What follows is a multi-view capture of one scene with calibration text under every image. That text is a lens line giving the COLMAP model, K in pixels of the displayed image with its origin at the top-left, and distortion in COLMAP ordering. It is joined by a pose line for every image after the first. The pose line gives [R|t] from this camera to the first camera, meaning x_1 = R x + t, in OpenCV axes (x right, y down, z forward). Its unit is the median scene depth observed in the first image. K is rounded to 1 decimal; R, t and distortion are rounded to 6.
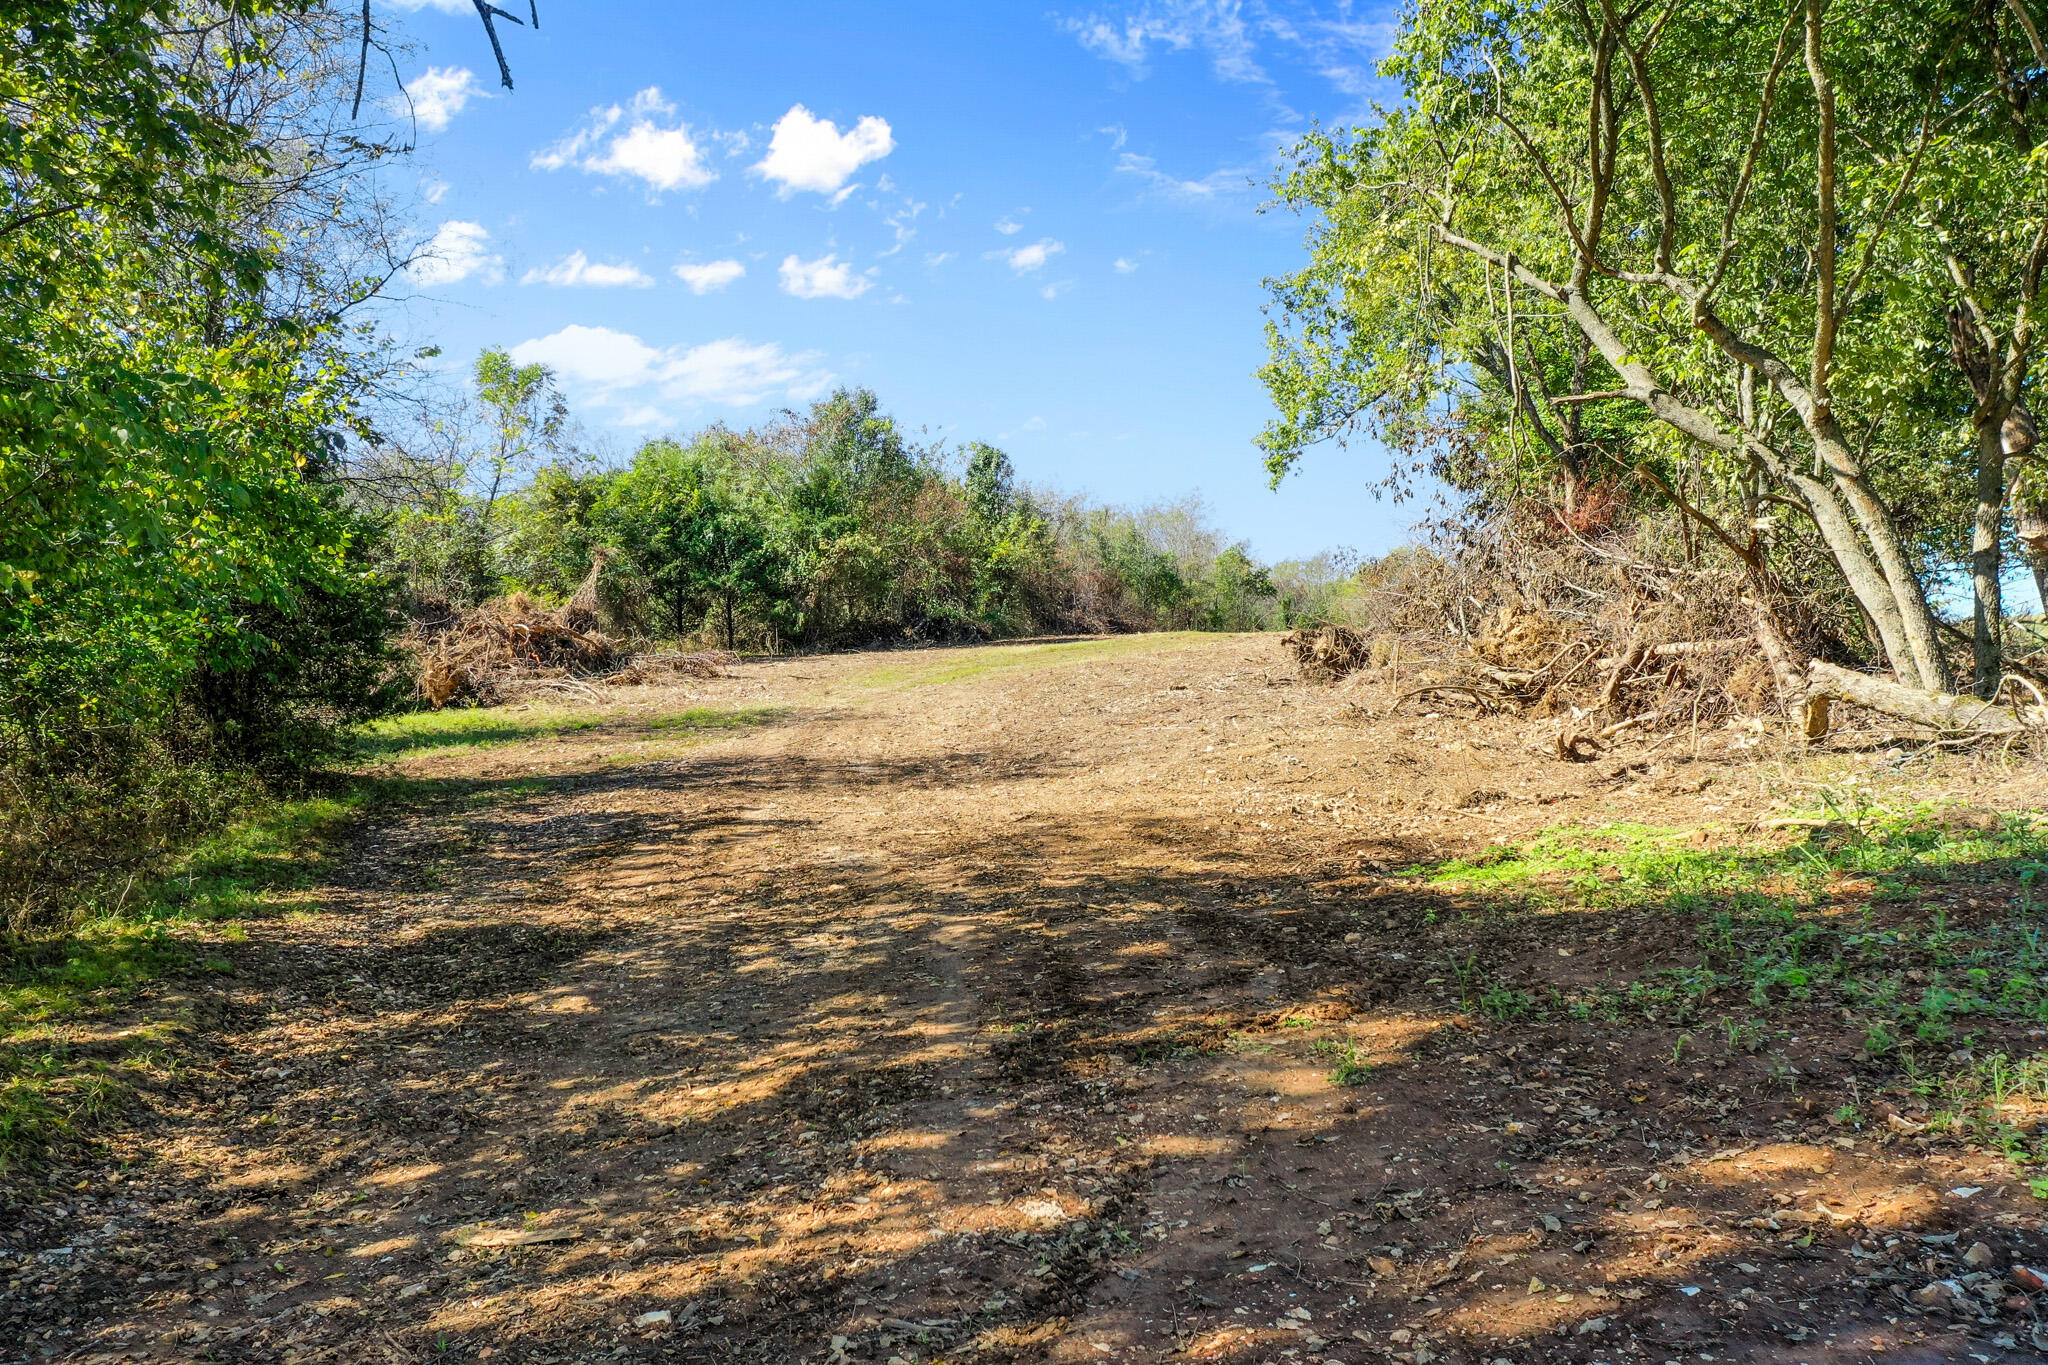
lens RADIAL K [[1659.4, 0, 1014.3], [0, 1659.4, 682.4], [0, 0, 1]] dist [0.019418, 0.006277]
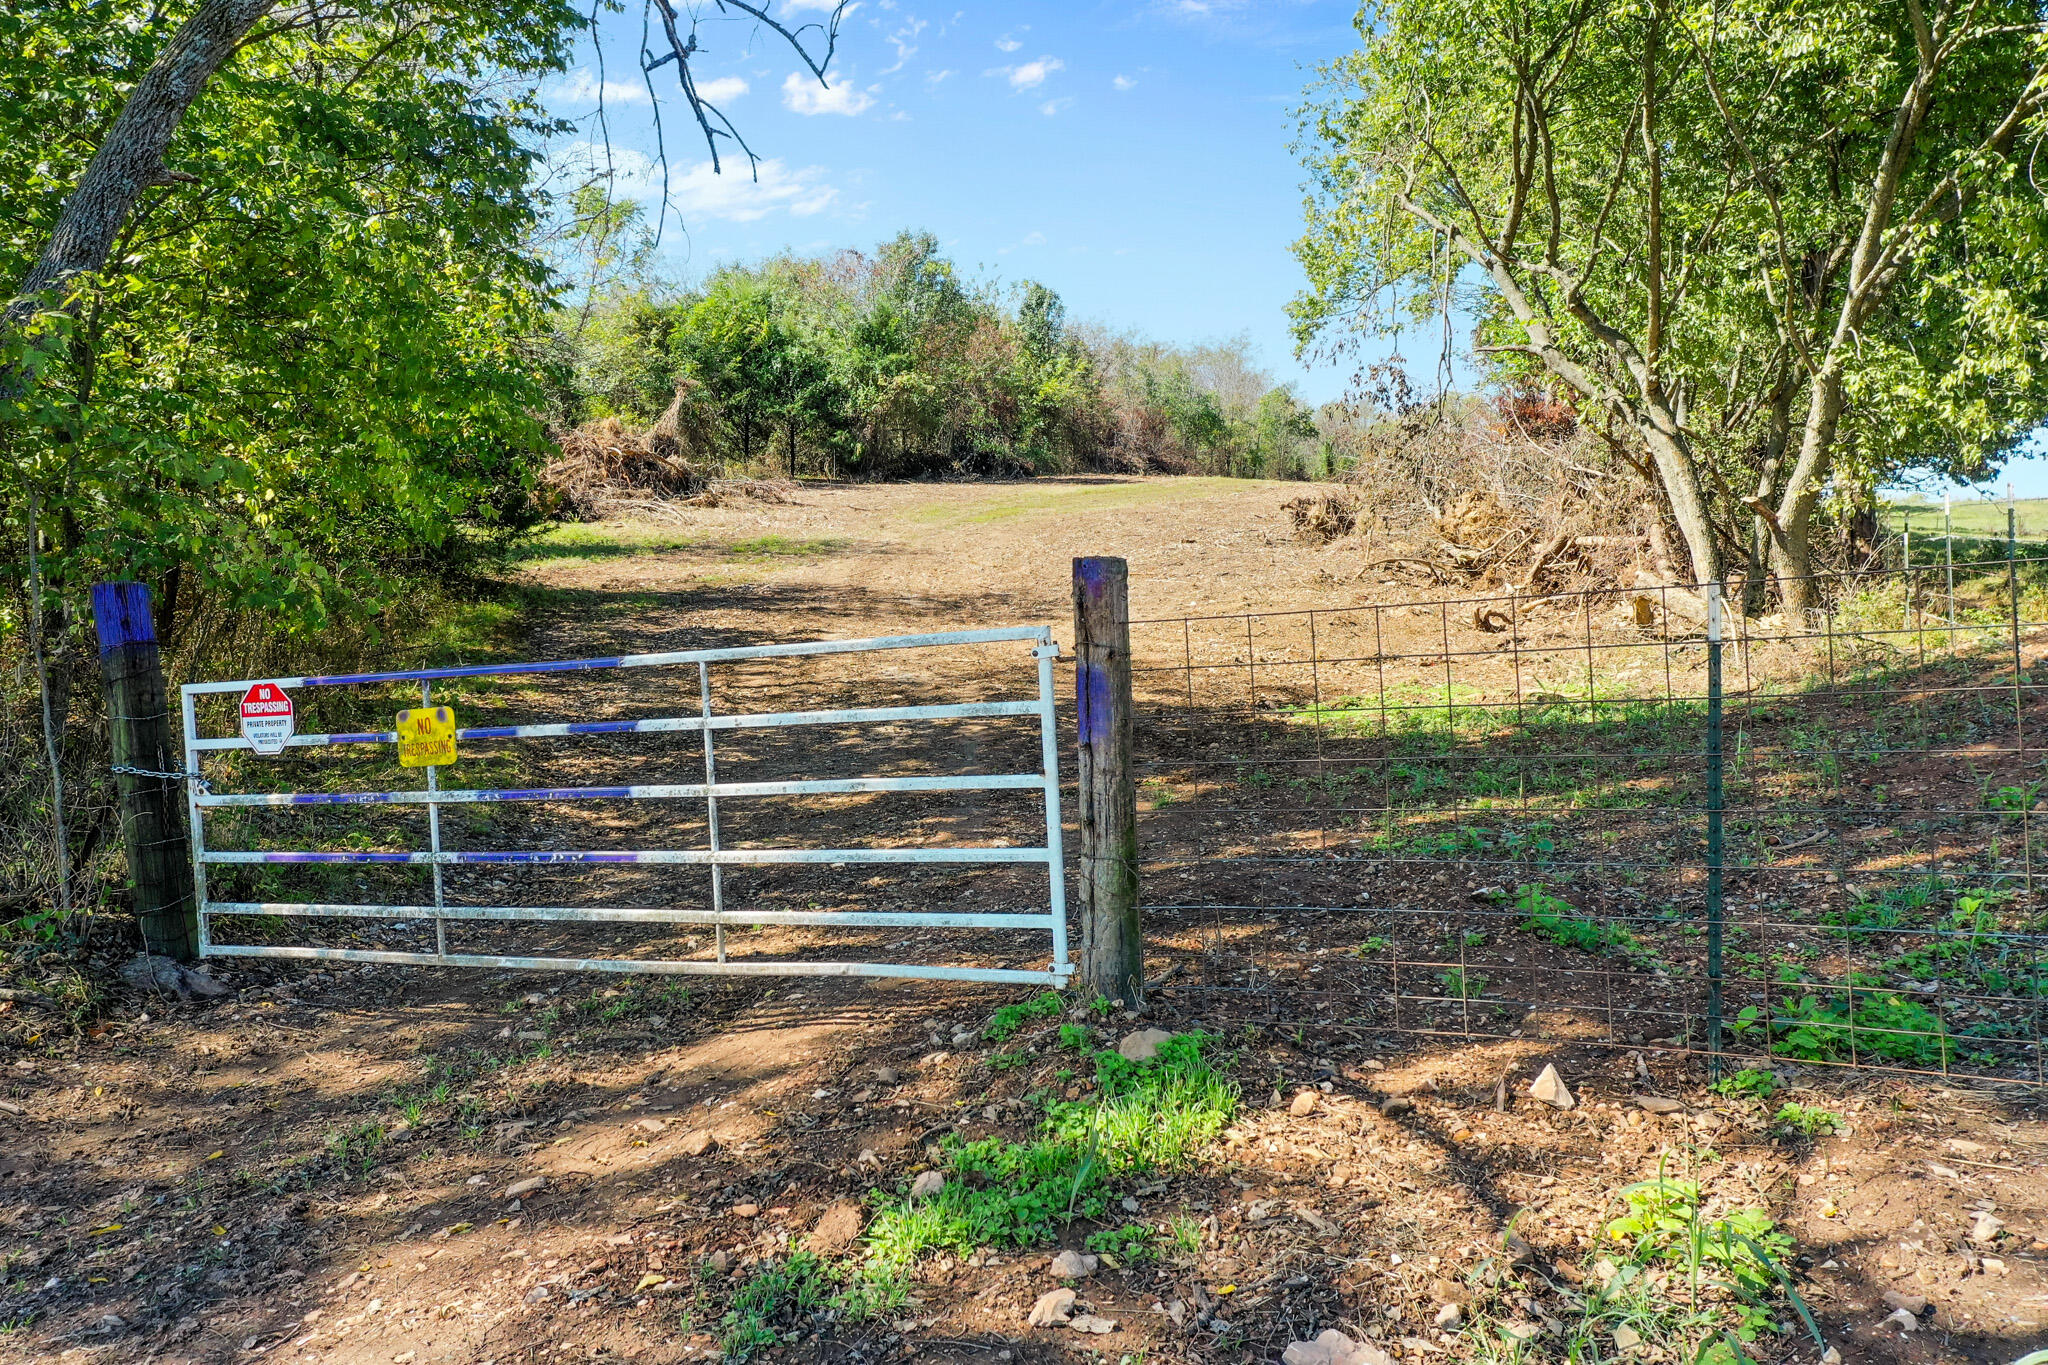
lens RADIAL K [[1631.1, 0, 1032.6], [0, 1631.1, 689.3], [0, 0, 1]] dist [0.015476, 0.016298]
pose [[0.998154, 0.060082, -0.008823, 0.006018], [-0.058708, 0.991883, 0.112788, -0.012966], [0.015528, -0.112062, 0.993580, -0.106193]]
